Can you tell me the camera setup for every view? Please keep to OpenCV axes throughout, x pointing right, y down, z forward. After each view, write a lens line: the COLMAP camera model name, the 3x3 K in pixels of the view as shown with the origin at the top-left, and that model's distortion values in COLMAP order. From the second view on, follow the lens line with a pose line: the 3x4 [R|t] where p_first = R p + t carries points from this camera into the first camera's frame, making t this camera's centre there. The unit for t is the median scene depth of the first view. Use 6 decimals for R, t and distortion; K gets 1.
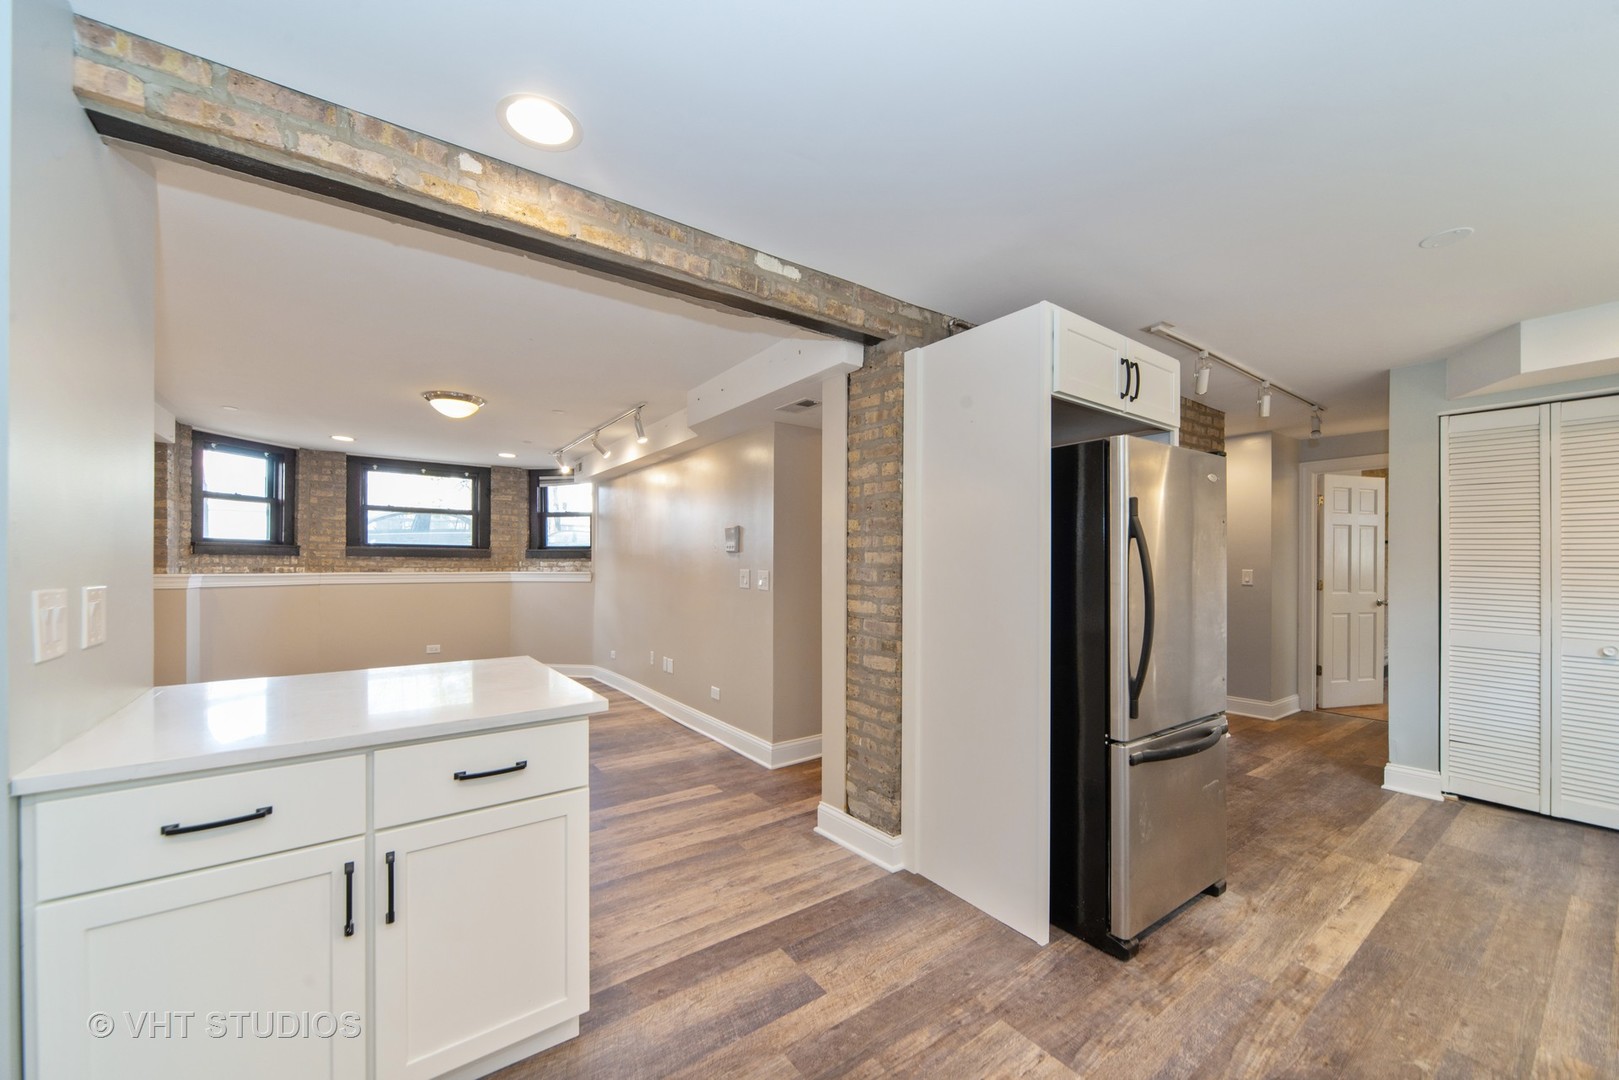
lens RADIAL K [[608.3, 0, 810.1], [0, 608.3, 566.1], [0, 0, 1]] dist [0.001014, -0.002540]
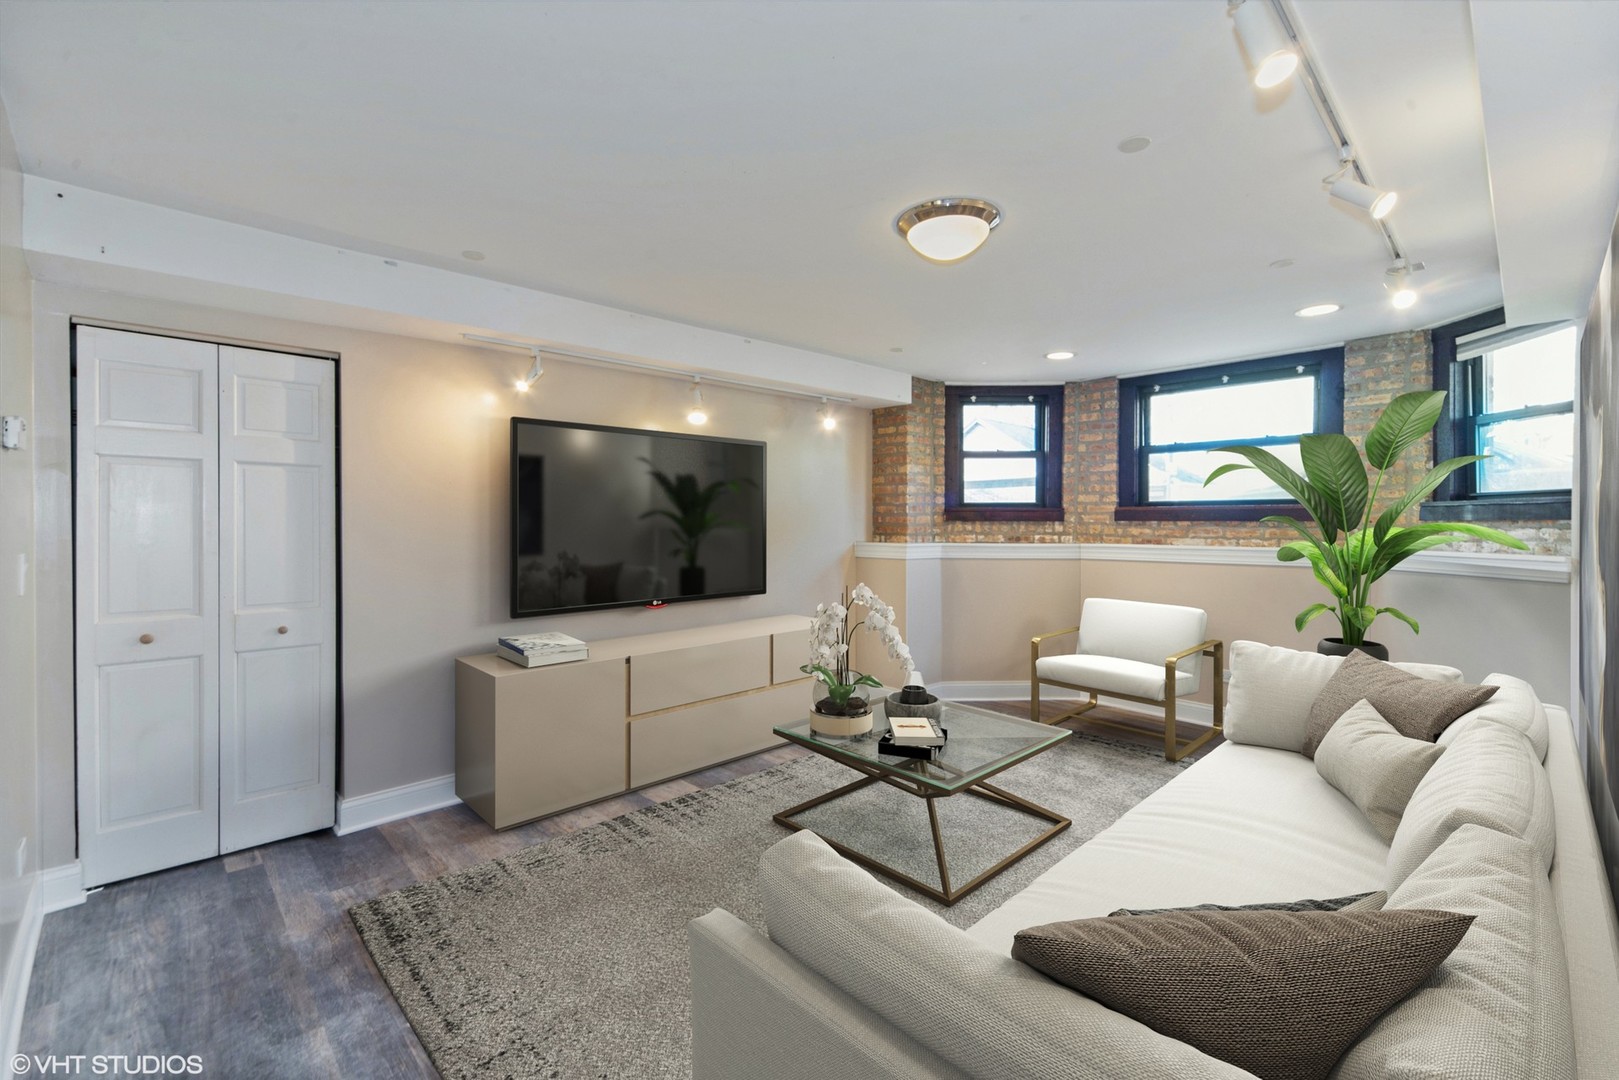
lens RADIAL K [[684.4, 0, 809.5], [0, 684.4, 540.0], [0, 0, 1]] dist [-0.002560, -0.000034]
pose [[0.147288, 0.016621, -0.988954, -0.021406], [-0.002657, 0.999862, 0.016409, -0.007247], [0.989090, 0.000211, 0.147311, 0.606623]]
